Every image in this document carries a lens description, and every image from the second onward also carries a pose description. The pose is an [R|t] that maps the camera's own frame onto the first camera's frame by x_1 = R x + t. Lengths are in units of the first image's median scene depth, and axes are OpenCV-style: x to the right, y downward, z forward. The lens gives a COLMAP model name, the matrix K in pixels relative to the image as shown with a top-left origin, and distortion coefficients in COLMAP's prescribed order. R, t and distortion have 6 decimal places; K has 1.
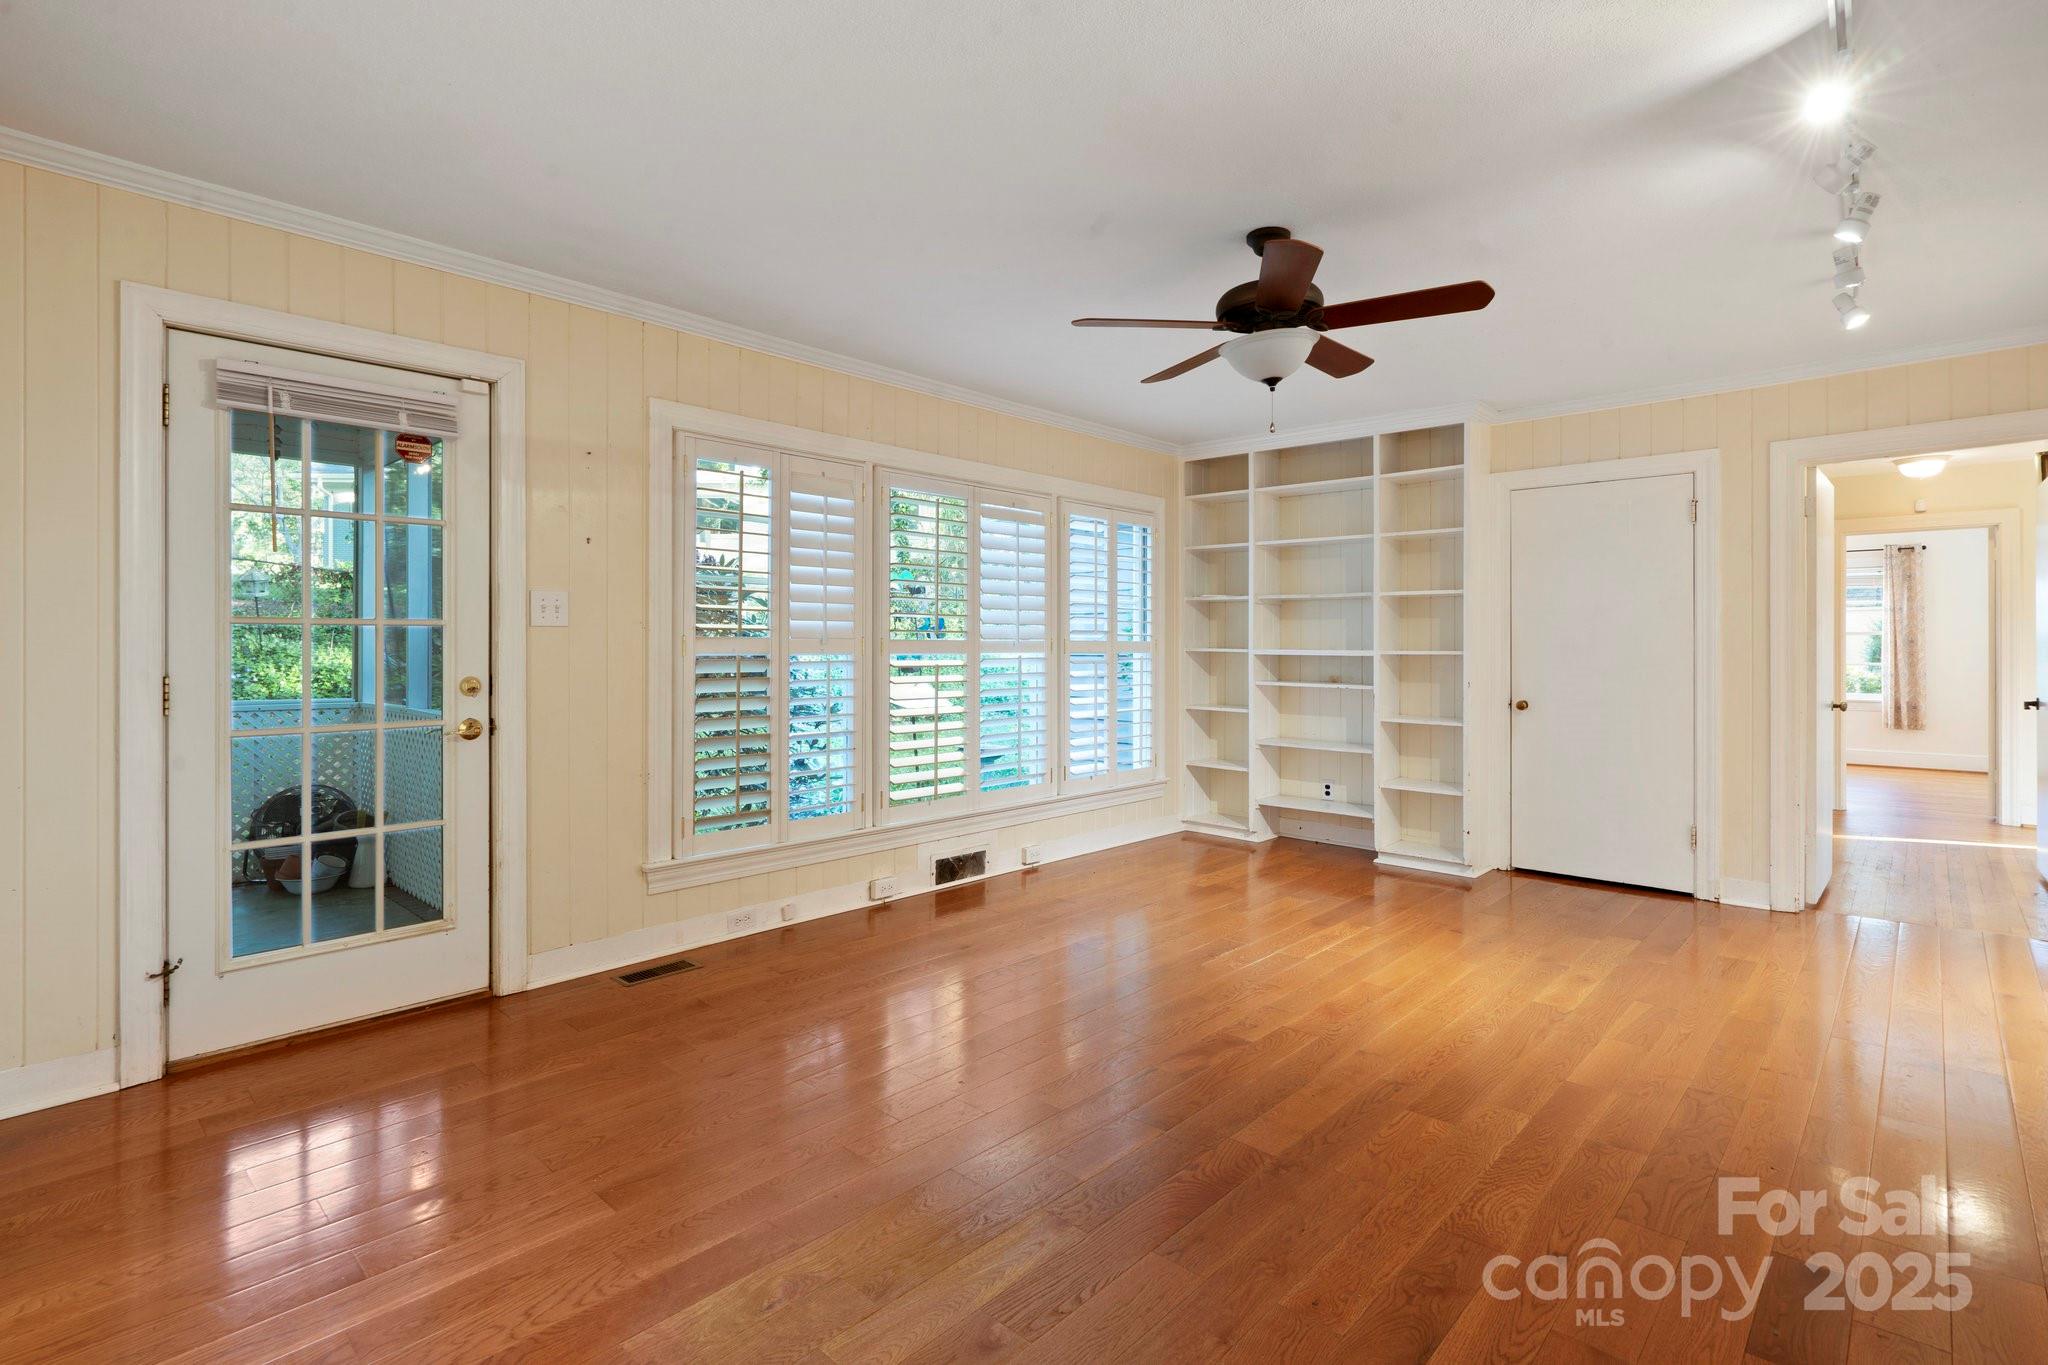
lens RADIAL K [[973.1, 0, 1030.2], [0, 973.1, 646.1], [0, 0, 1]] dist [-0.000681, -0.000166]
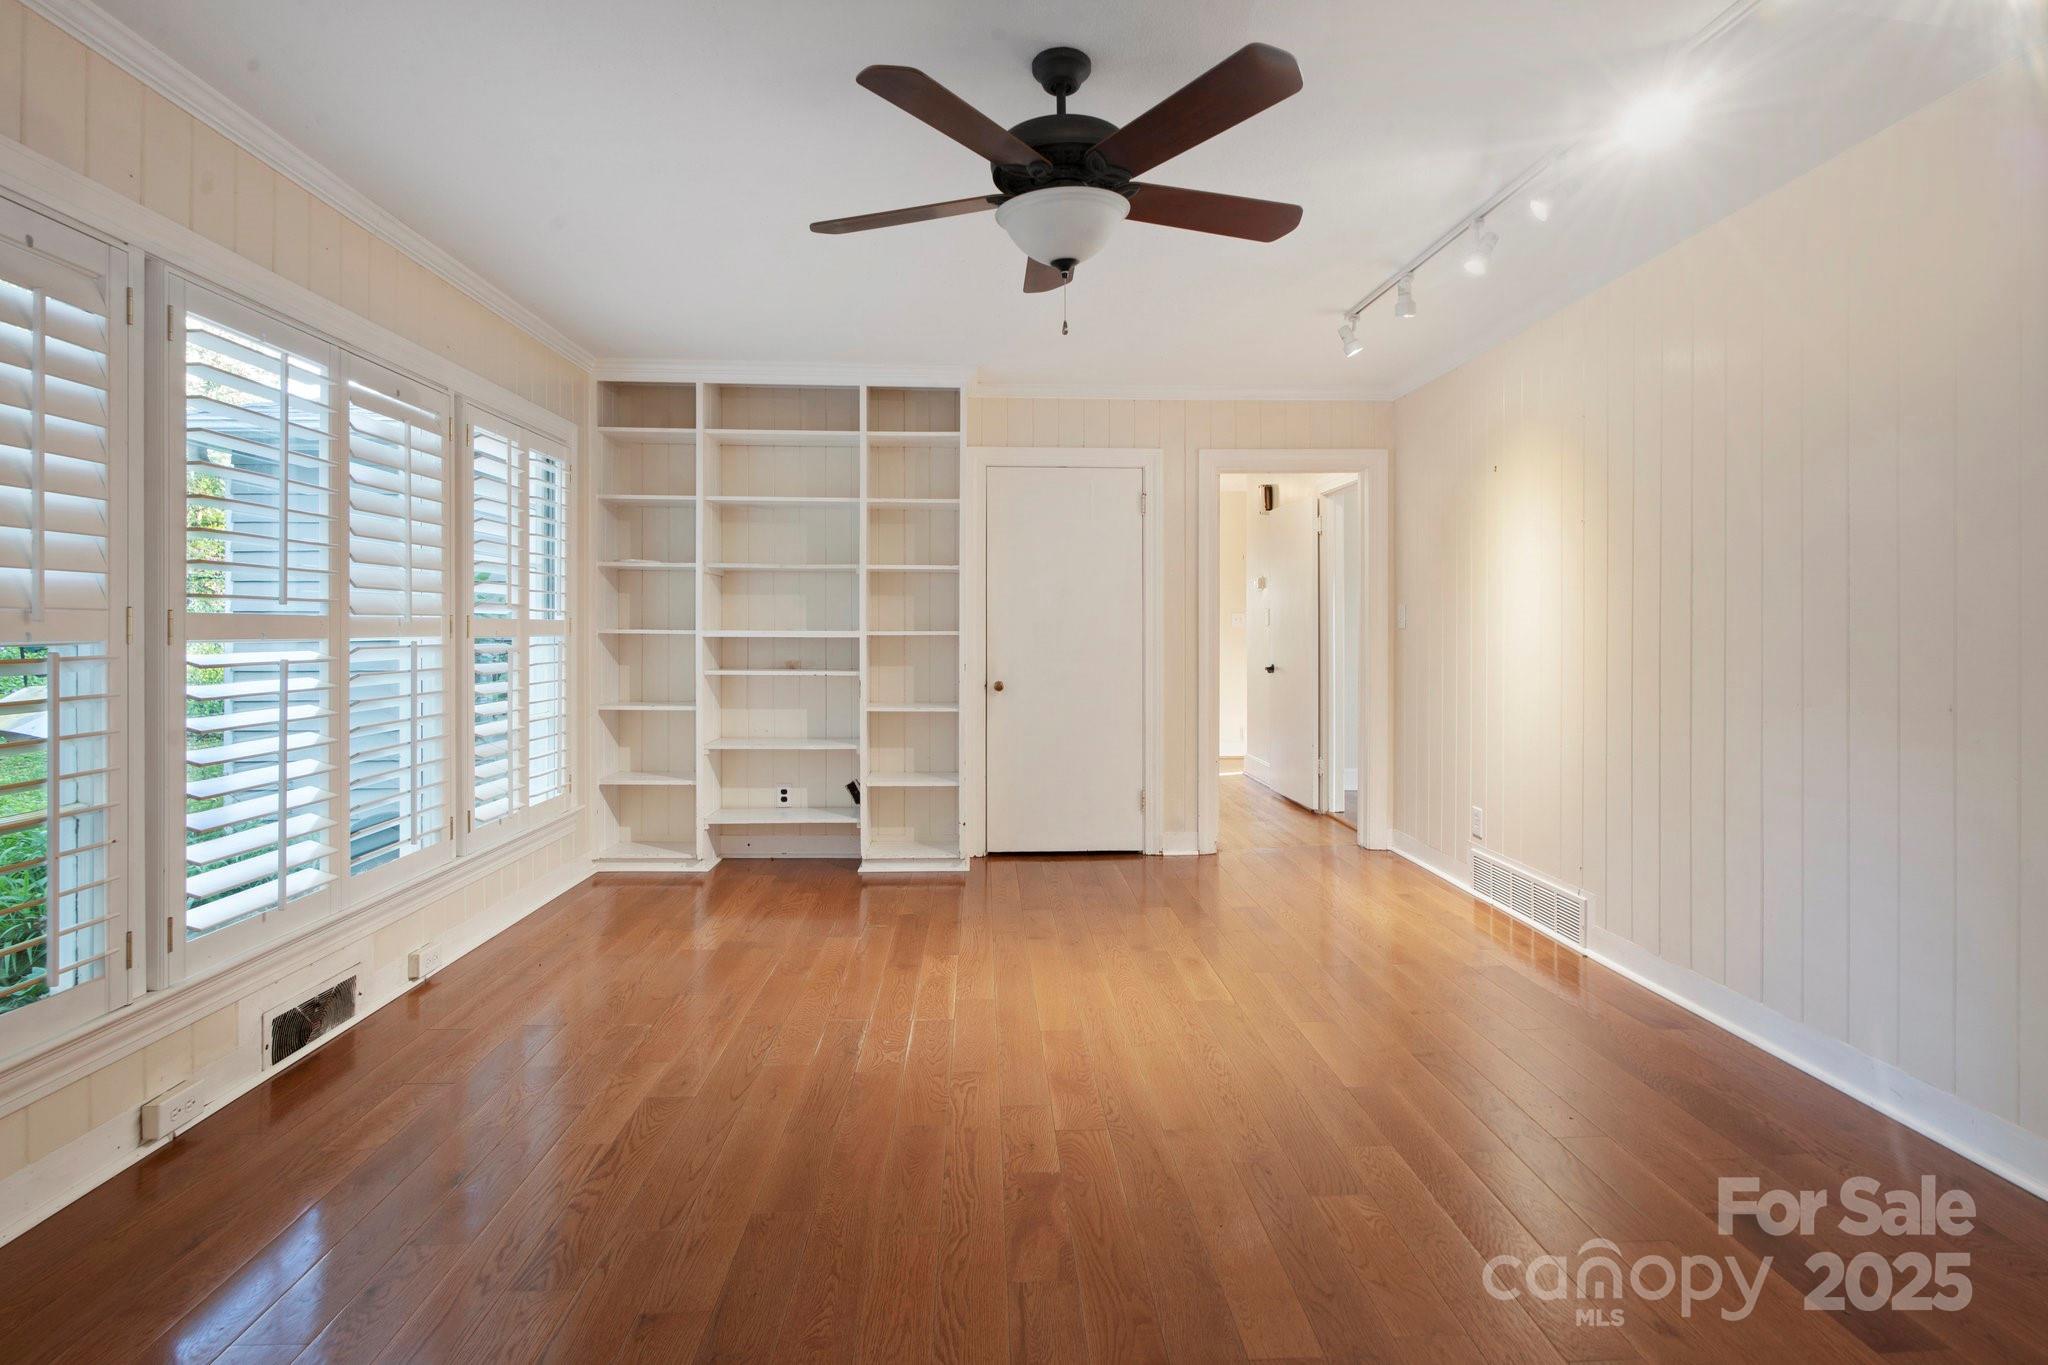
lens RADIAL K [[966.8, 0, 1025.7], [0, 966.8, 630.7], [0, 0, 1]] dist [-0.000107, 0.000255]
pose [[0.699633, -0.003187, 0.714495, -0.174883], [0.001007, 0.999993, 0.003475, 0.001077], [-0.714501, -0.001711, 0.699632, 0.299633]]
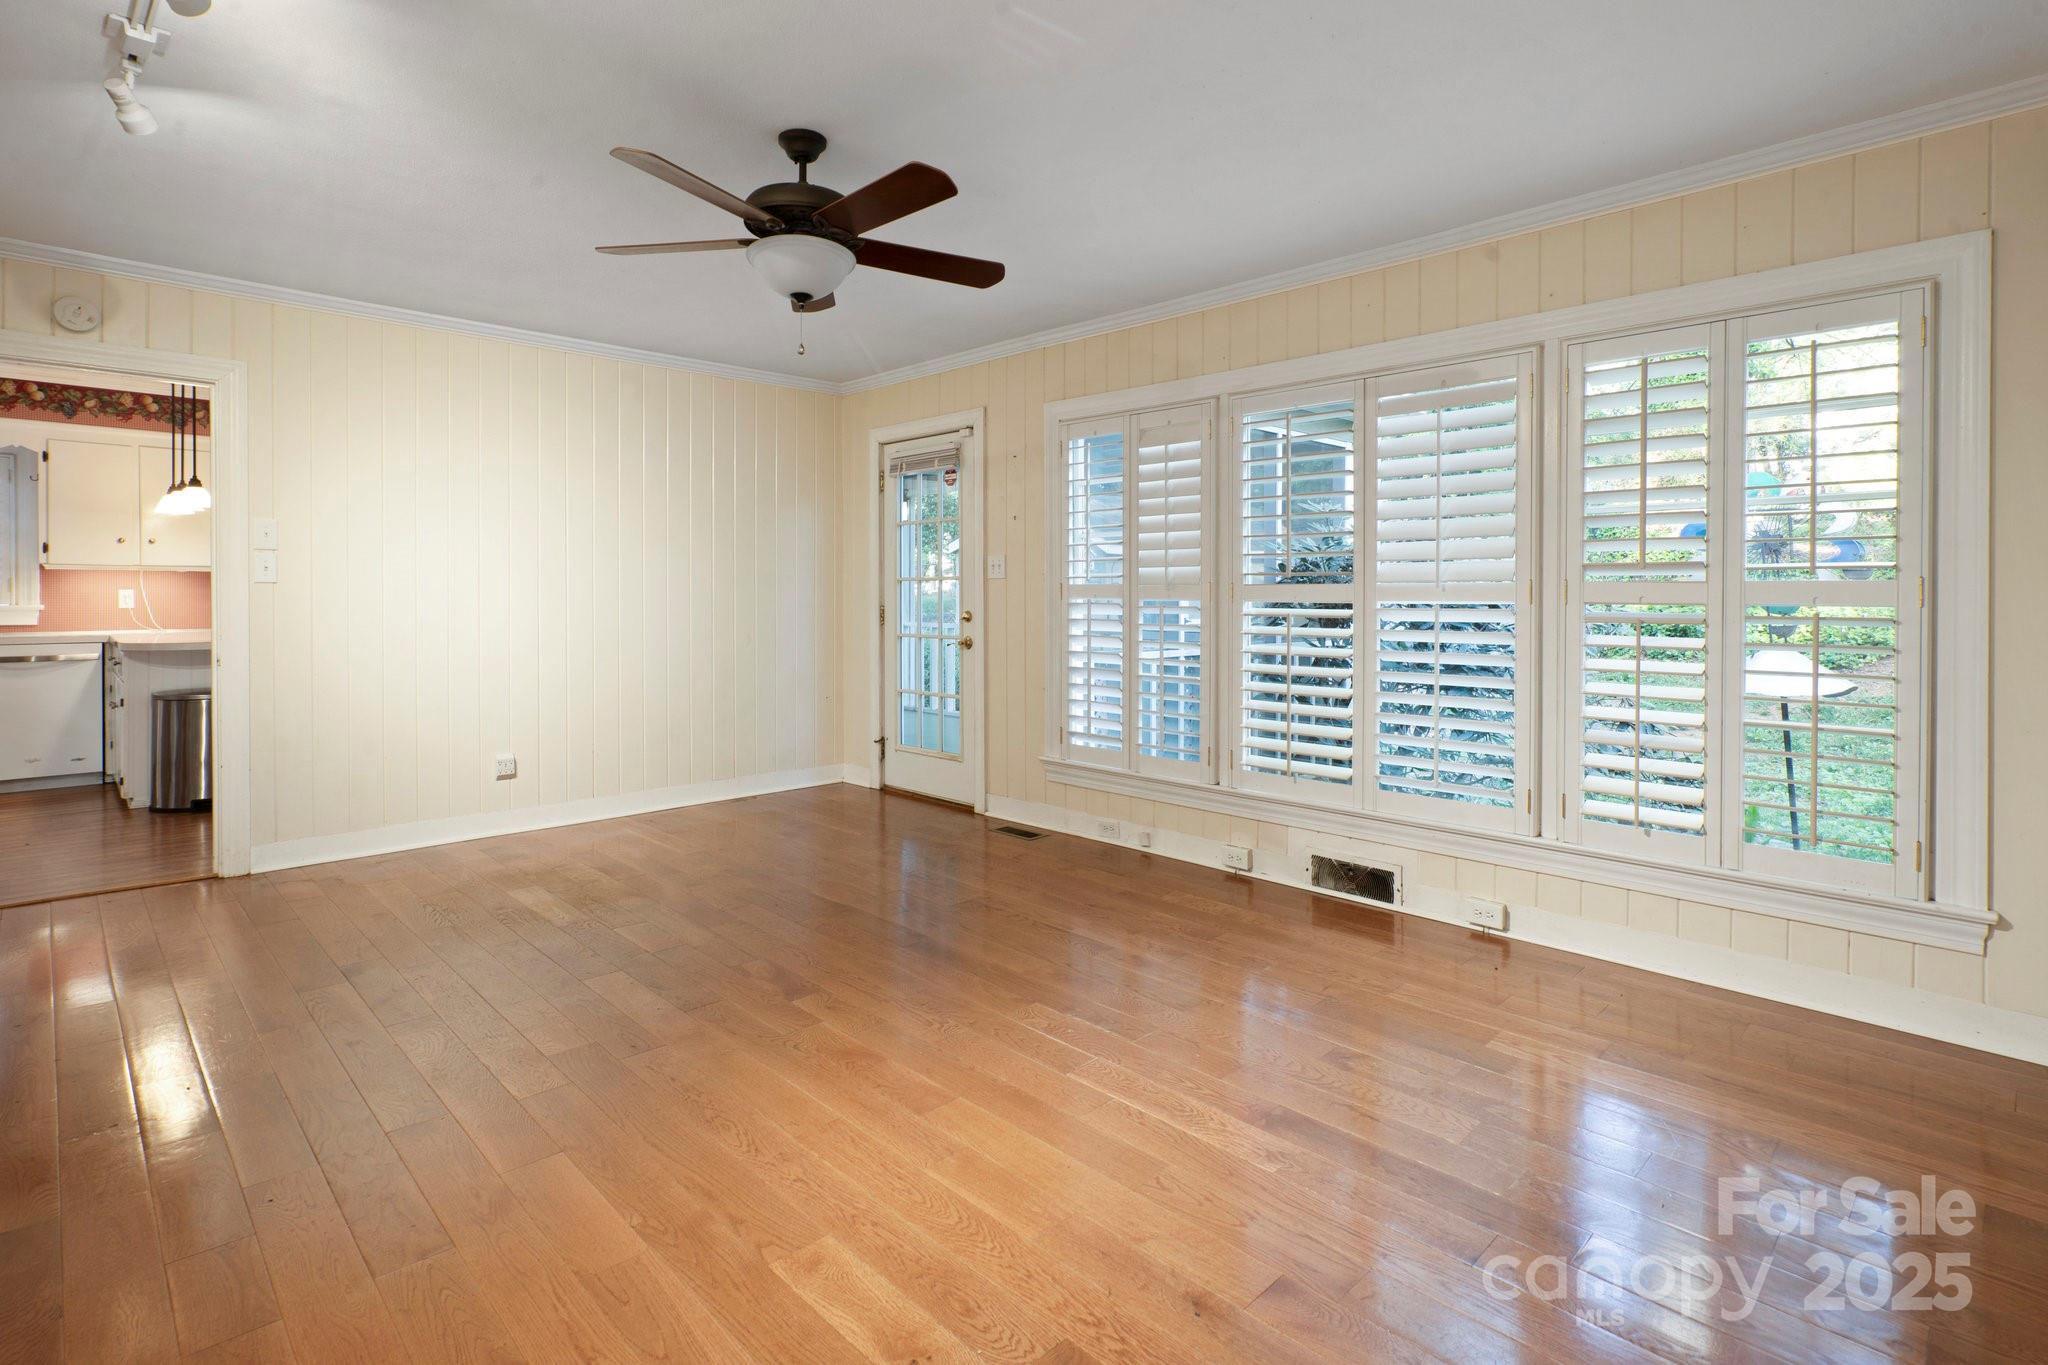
lens RADIAL K [[986.5, 0, 1002.5], [0, 986.5, 603.5], [0, 0, 1]] dist [-0.005408, 0.000073]
pose [[-0.051338, 0.008438, -0.998646, 0.688631], [-0.002745, 0.999959, 0.008590, 0.003353], [0.998678, 0.003182, -0.051313, 0.730547]]
